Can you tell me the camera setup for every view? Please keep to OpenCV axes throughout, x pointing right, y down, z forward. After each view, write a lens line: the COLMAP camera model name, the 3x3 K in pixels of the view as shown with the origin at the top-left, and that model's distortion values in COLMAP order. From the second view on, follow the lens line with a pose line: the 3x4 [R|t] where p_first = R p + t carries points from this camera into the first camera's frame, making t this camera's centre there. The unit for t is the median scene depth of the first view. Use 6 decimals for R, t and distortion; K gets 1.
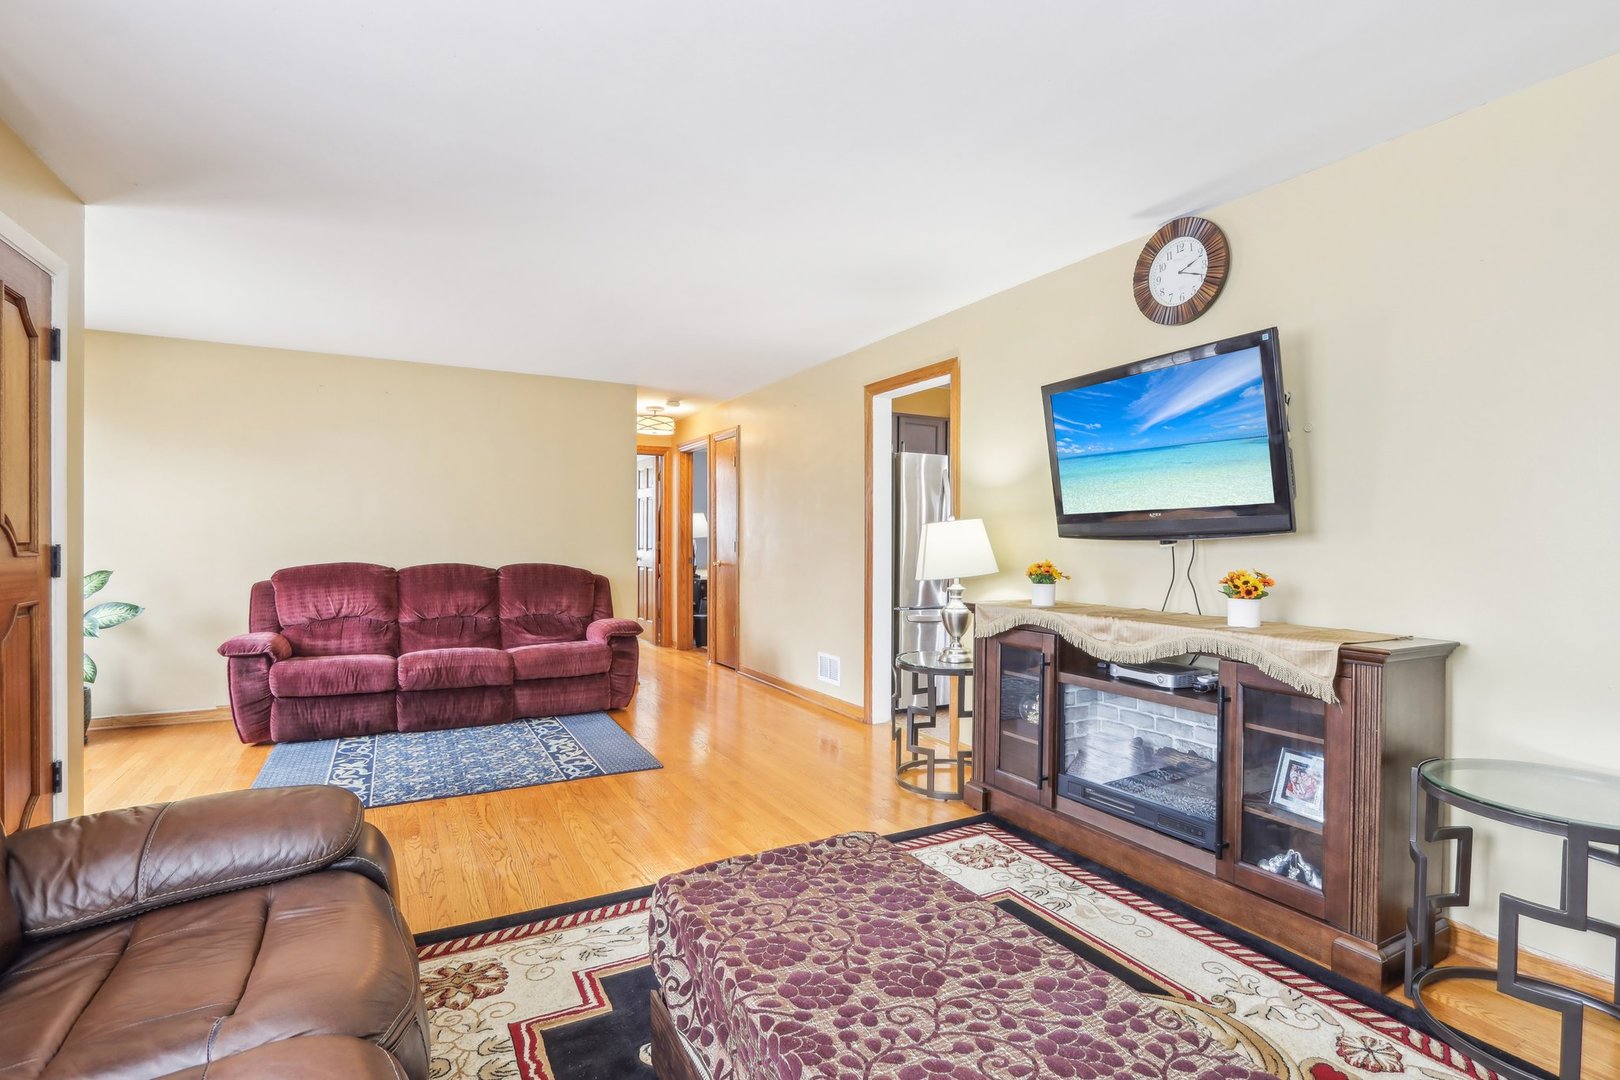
lens RADIAL K [[759.6, 0, 812.6], [0, 759.6, 540.7], [0, 0, 1]] dist [-0.018725, 0.000086]
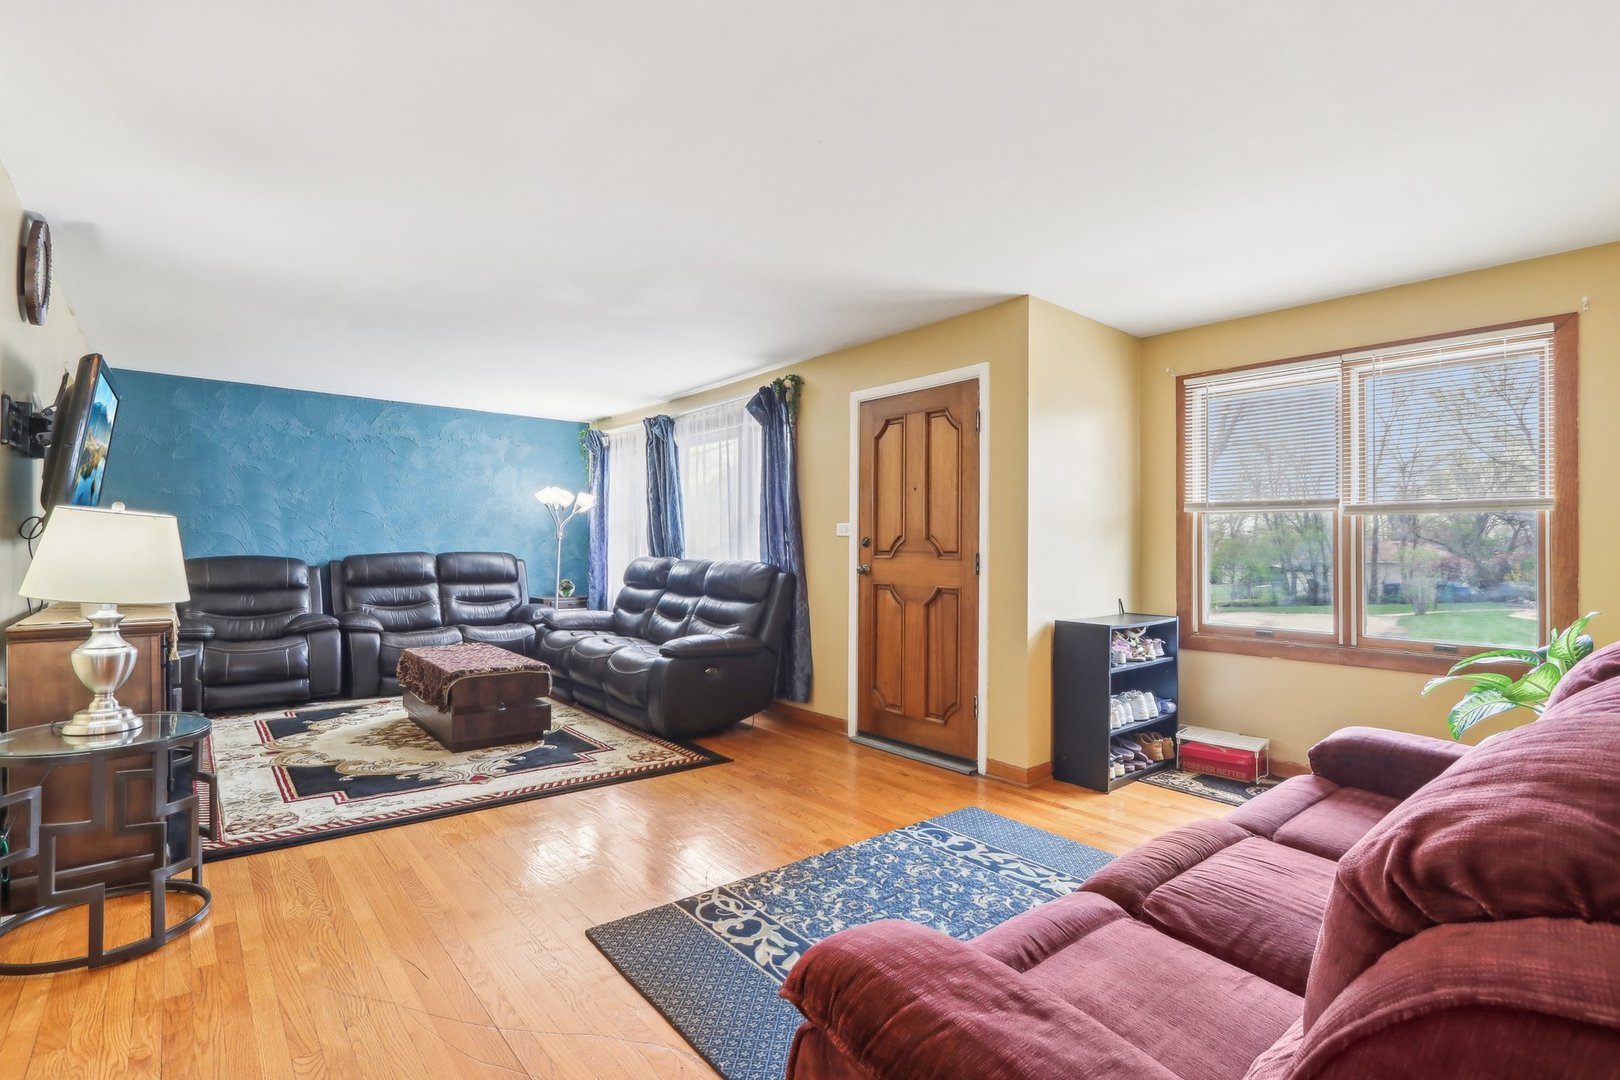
lens RADIAL K [[759.6, 0, 812.6], [0, 759.6, 540.7], [0, 0, 1]] dist [-0.018725, 0.000086]
pose [[-0.981770, -0.016049, -0.189397, -0.254965], [-0.015136, 0.999866, -0.006266, -0.004367], [0.189472, -0.003285, -0.981881, 1.613975]]
